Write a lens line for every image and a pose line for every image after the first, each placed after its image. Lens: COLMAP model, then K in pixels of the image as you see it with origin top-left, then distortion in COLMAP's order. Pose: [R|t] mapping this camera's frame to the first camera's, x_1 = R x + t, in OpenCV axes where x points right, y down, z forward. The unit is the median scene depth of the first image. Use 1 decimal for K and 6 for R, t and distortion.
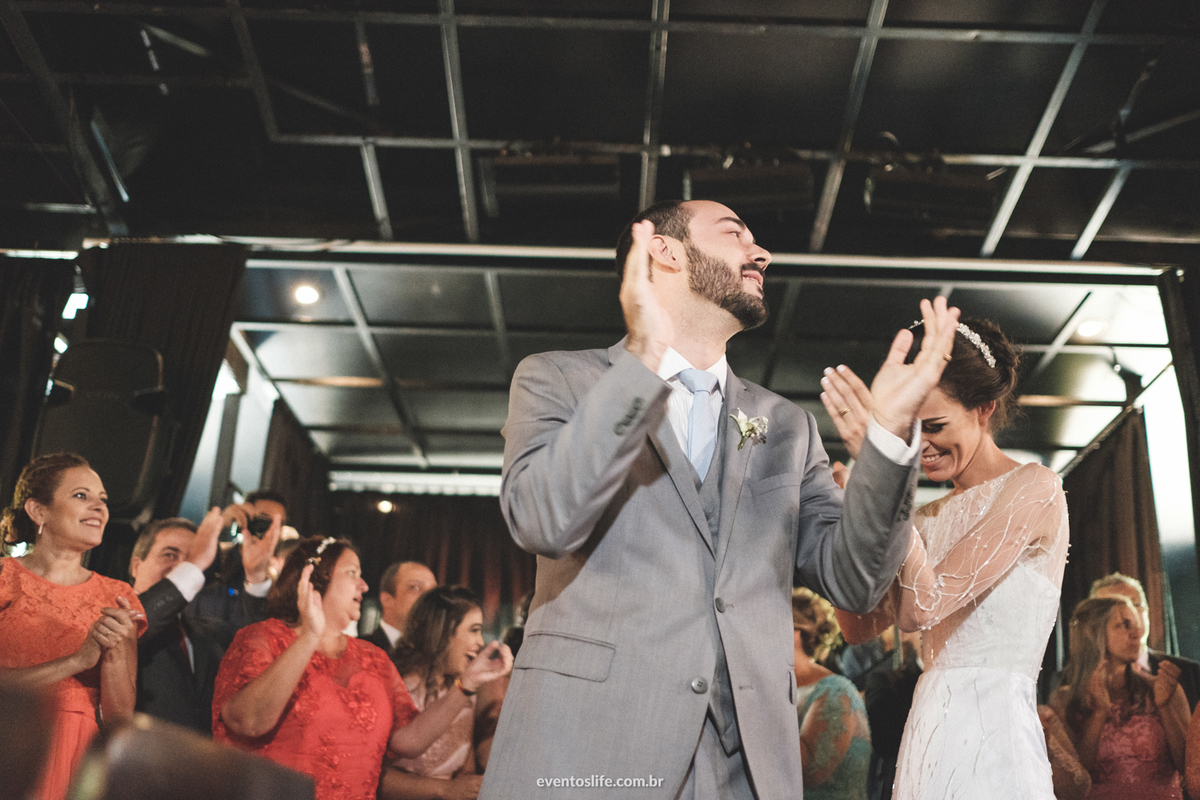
lens RADIAL K [[1231.7, 0, 600.0], [0, 1231.7, 400.0], [0, 0, 1]] dist [-0.003787, -0.006402]
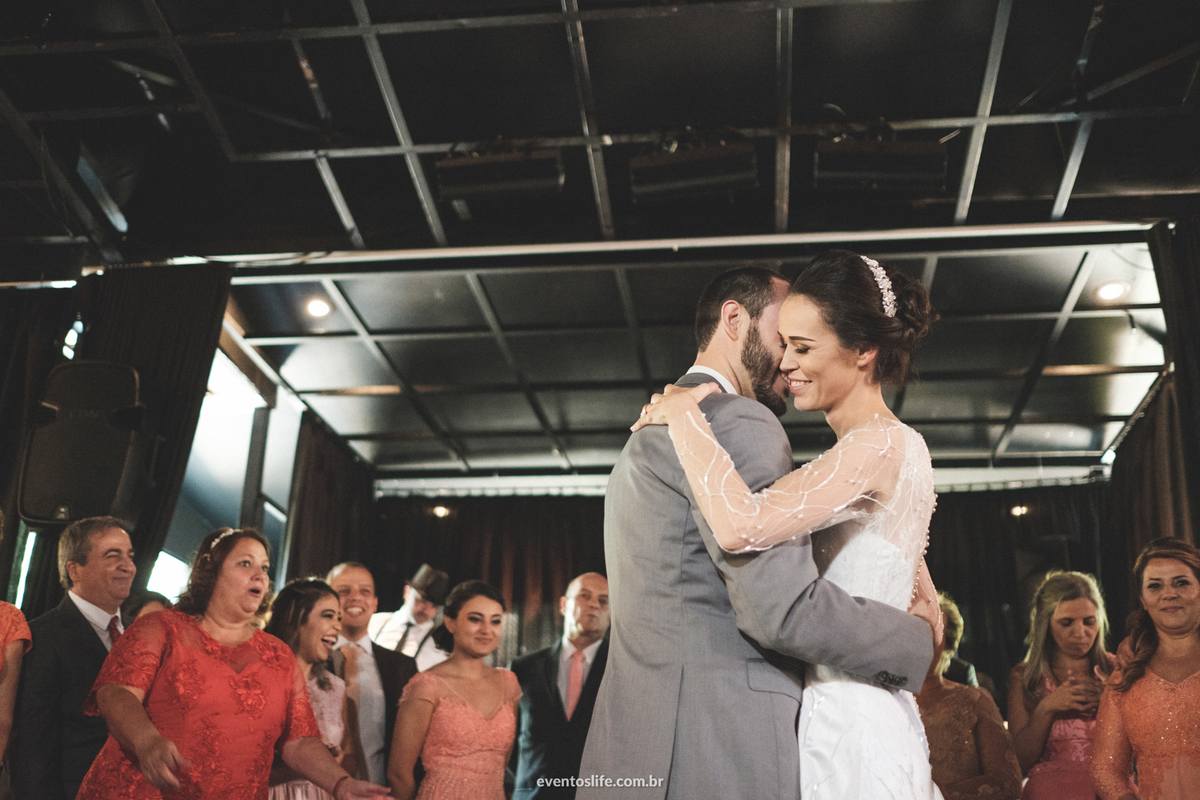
lens RADIAL K [[1248.0, 0, 600.0], [0, 1248.0, 420.1], [0, 0, 1]] dist [-0.001705, 0.002464]
pose [[0.990919, -0.051980, -0.124003, 0.147151], [0.053653, 0.998508, 0.010191, 0.012608], [0.123288, -0.016752, 0.992230, -0.010053]]
